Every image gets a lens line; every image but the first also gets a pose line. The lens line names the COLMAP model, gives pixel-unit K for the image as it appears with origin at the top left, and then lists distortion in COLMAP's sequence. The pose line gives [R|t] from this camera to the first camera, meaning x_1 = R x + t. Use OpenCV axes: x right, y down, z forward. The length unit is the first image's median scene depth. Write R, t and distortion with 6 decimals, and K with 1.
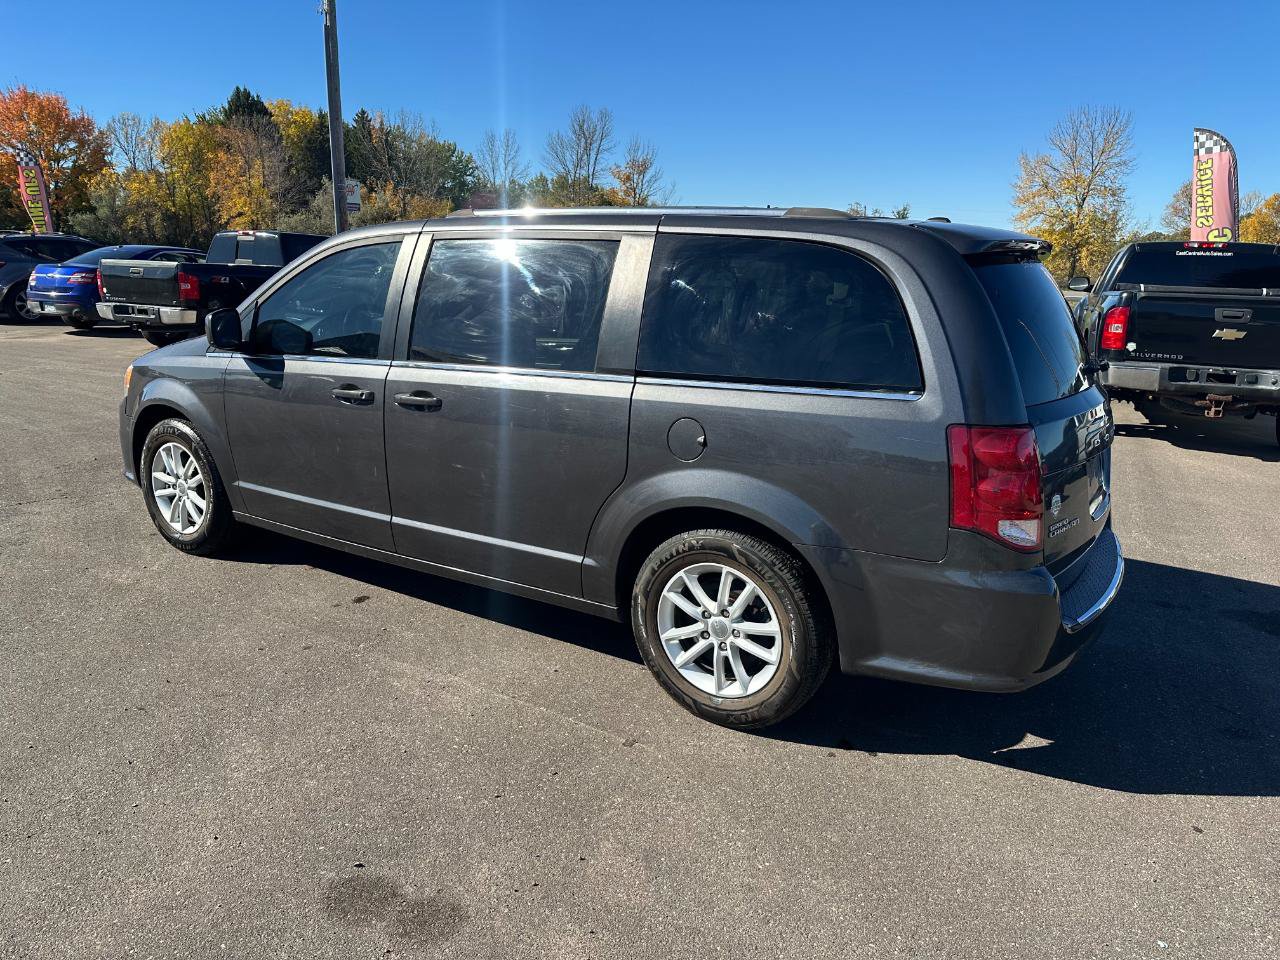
lens RADIAL K [[895.9, 0, 636.1], [0, 895.9, 474.0], [0, 0, 1]] dist [0.054952, -0.062519]
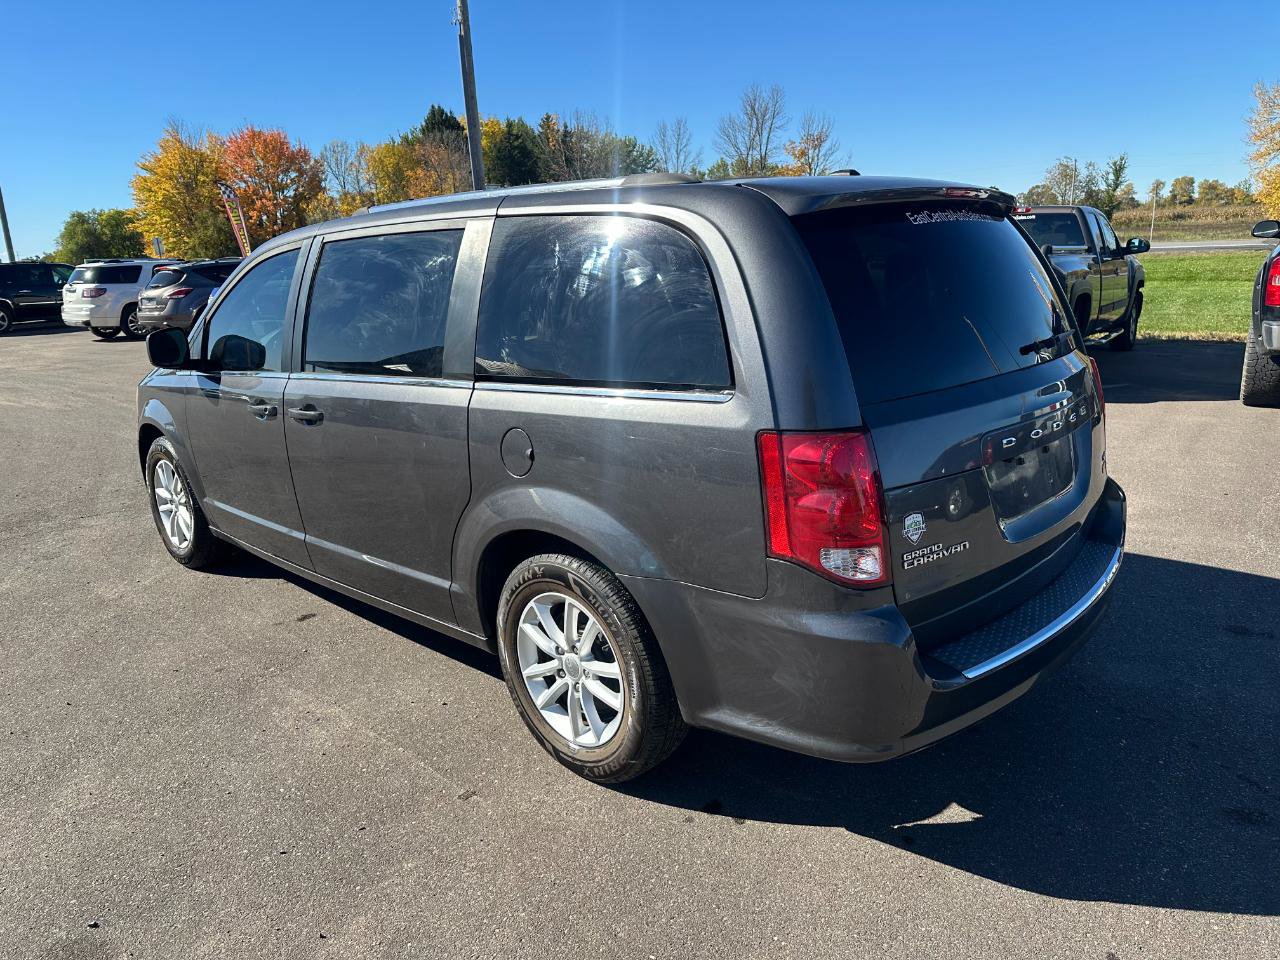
lens RADIAL K [[901.0, 0, 634.6], [0, 901.0, 480.8], [0, 0, 1]] dist [0.040166, -0.044639]
pose [[0.976783, -0.021863, -0.213112, 0.287449], [0.026186, 0.999504, 0.017488, -0.018683], [0.212624, -0.022662, 0.976871, 0.134362]]
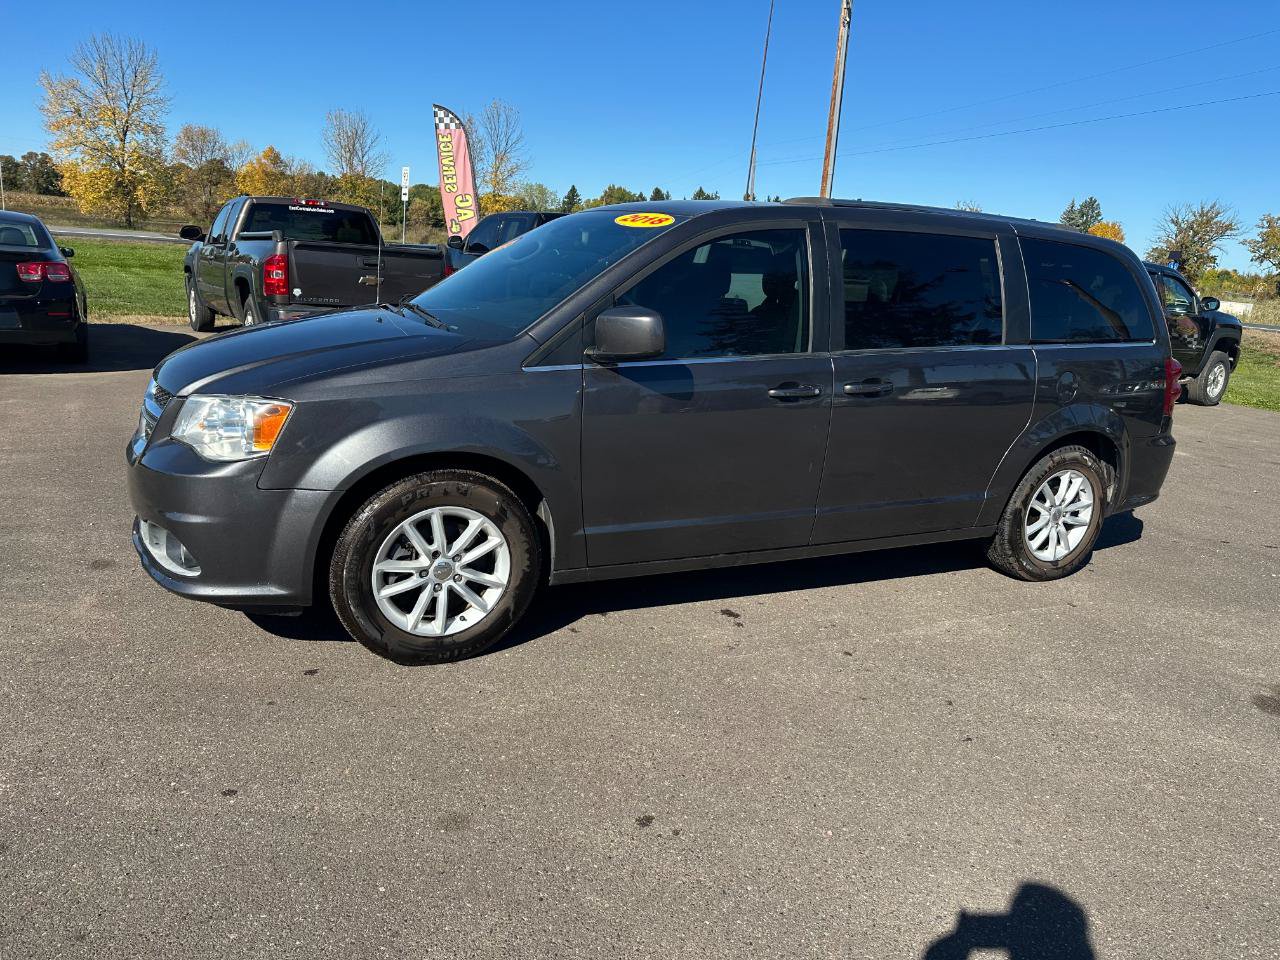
lens RADIAL K [[892.2, 0, 645.3], [0, 892.2, 478.2], [0, 0, 1]] dist [0.052512, -0.063517]
pose [[0.523088, -0.200035, 0.828472, -1.223937], [0.141472, 0.978960, 0.147048, -0.164263], [-0.840455, 0.040286, 0.540381, 0.644606]]
